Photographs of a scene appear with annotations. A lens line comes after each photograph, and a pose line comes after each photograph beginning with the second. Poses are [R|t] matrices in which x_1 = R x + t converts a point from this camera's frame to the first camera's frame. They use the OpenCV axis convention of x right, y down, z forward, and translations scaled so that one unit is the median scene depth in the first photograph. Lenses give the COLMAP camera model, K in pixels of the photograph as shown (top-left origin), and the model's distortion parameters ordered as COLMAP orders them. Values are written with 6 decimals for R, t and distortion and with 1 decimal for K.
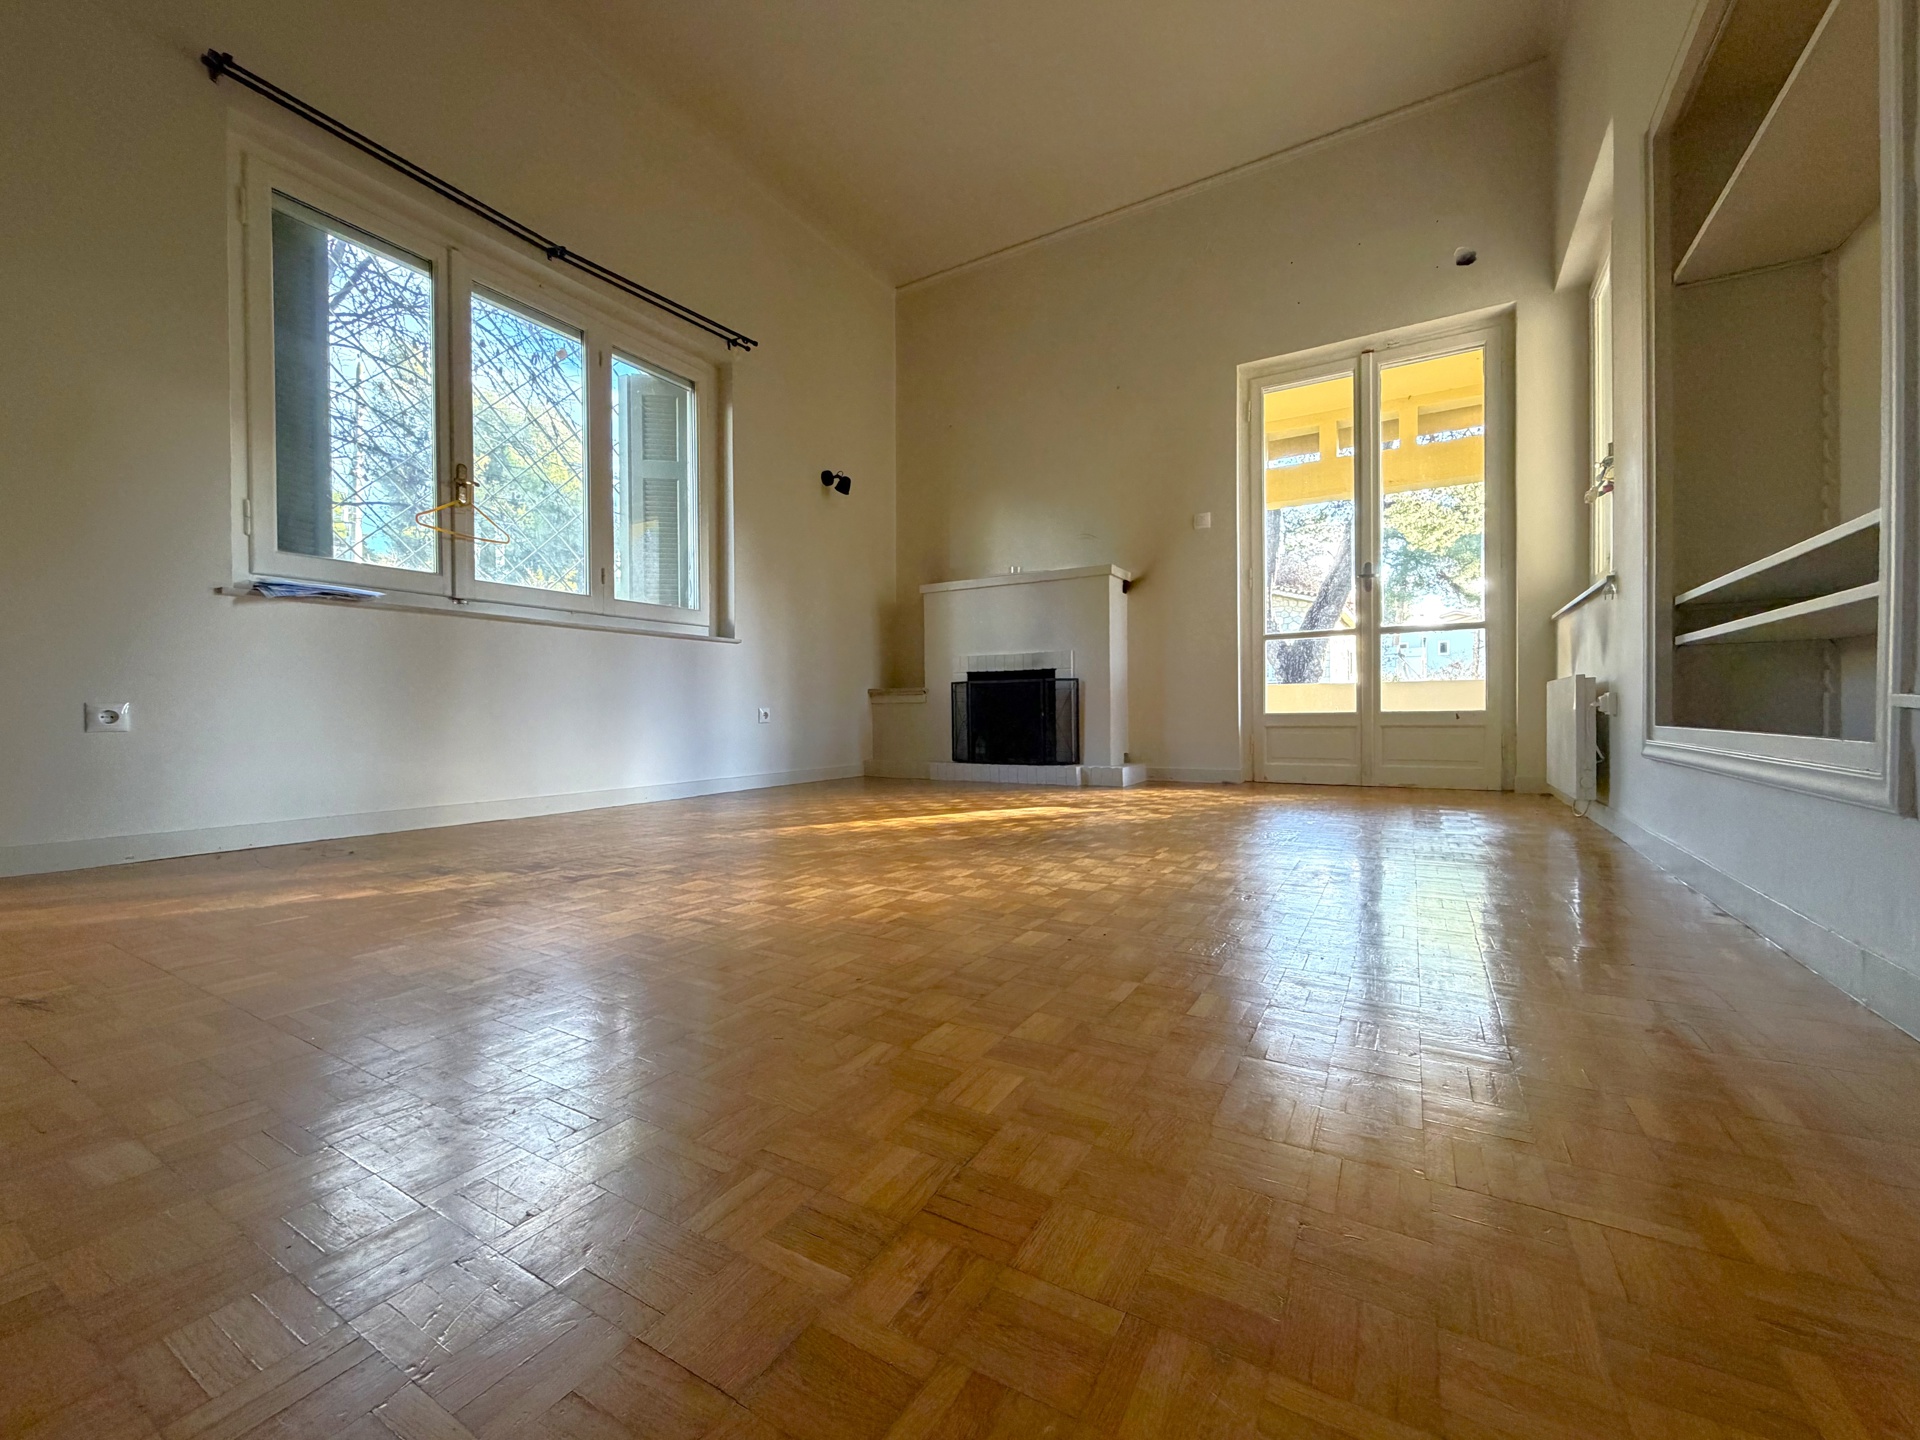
lens RADIAL K [[764.1, 0, 960.0], [0, 764.1, 720.0], [0, 0, 1]] dist [0.001069, -0.000566]
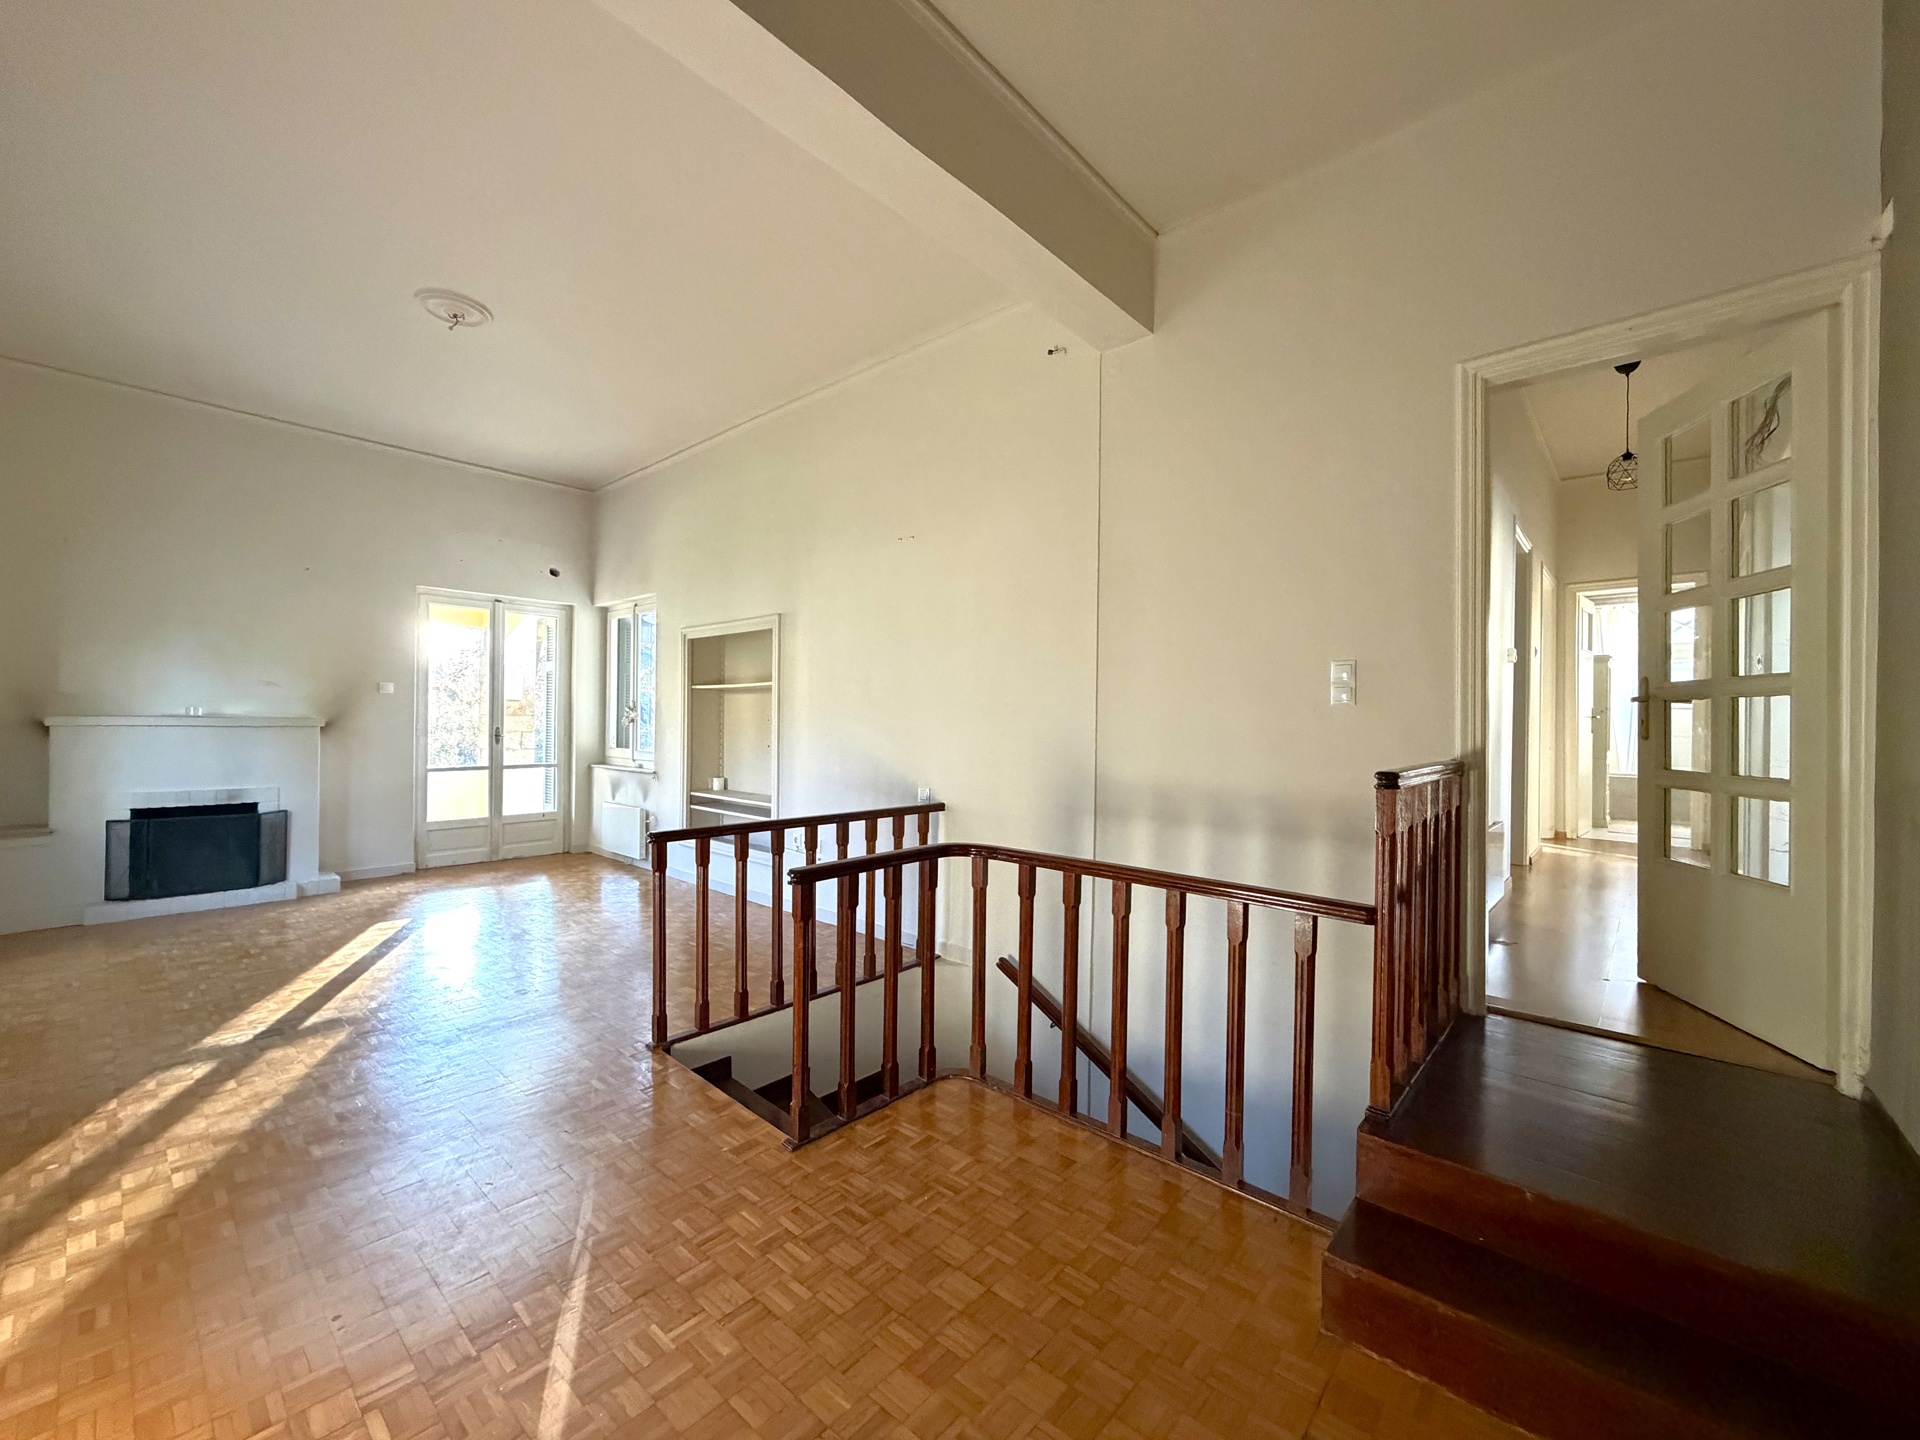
lens RADIAL K [[764.1, 0, 960.0], [0, 764.1, 720.0], [0, 0, 1]] dist [0.001069, -0.000566]
pose [[0.173792, 0.015317, 0.984663, -0.864554], [0.005041, 0.999852, -0.016443, -0.173571], [-0.984769, 0.007821, 0.173689, -0.267358]]
